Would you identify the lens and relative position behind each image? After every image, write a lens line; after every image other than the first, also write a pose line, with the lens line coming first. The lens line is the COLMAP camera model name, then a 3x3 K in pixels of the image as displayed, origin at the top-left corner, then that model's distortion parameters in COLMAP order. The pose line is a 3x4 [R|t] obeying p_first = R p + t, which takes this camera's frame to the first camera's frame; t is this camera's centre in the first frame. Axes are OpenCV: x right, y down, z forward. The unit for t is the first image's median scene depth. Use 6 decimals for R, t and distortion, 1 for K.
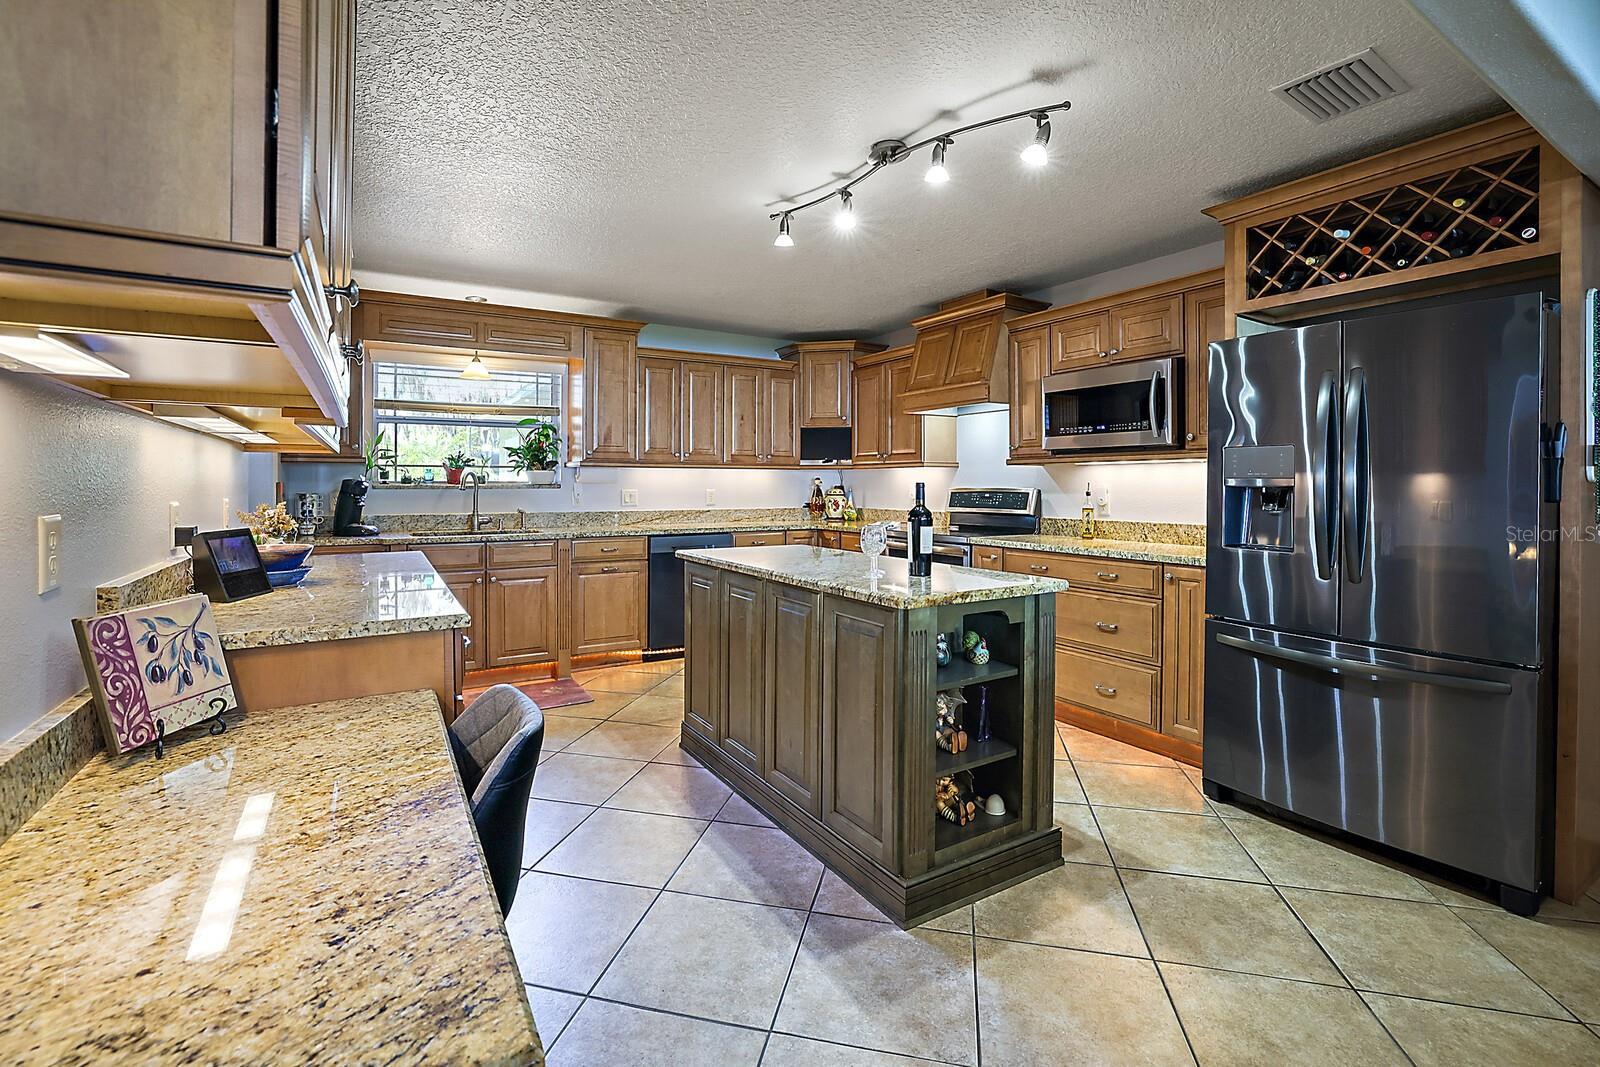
lens RADIAL K [[702.3, 0, 796.1], [0, 702.3, 485.1], [0, 0, 1]] dist [-0.000125, 0.000201]
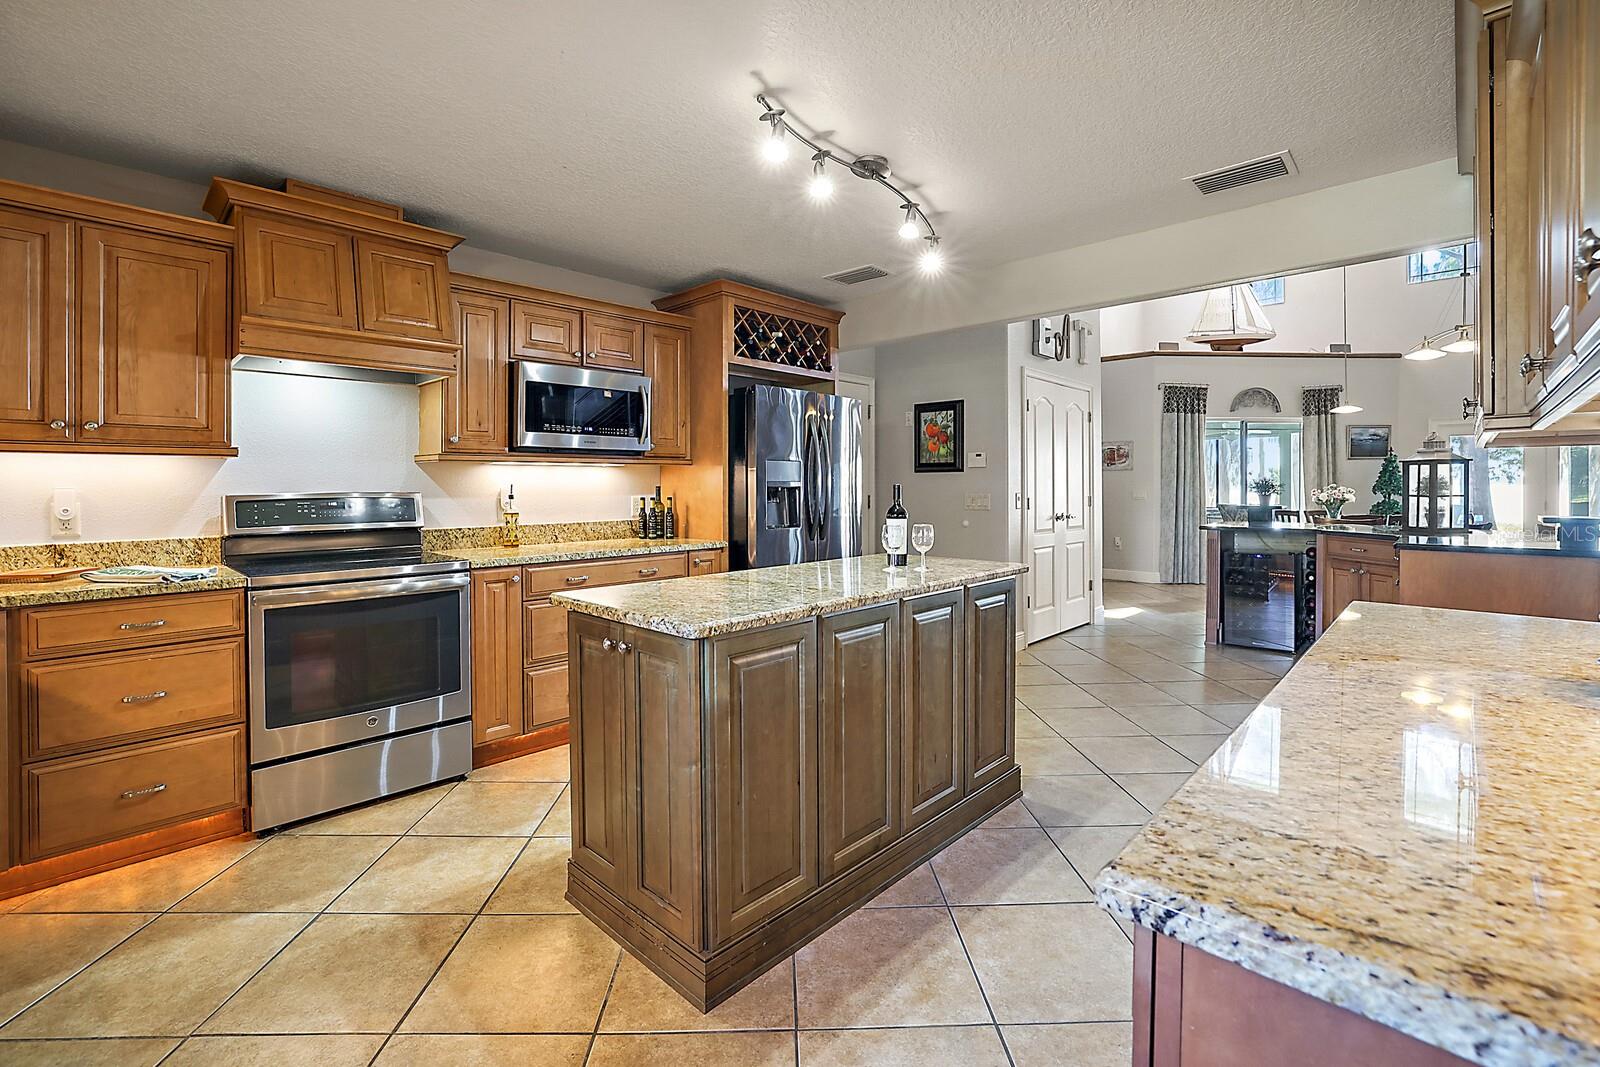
lens RADIAL K [[702.3, 0, 796.1], [0, 702.3, 485.1], [0, 0, 1]] dist [-0.000125, 0.000201]
pose [[-0.248243, -0.002950, 0.968693, -0.596035], [0.006586, 0.999967, 0.004733, -0.005288], [-0.968676, 0.007555, -0.248215, 0.954024]]
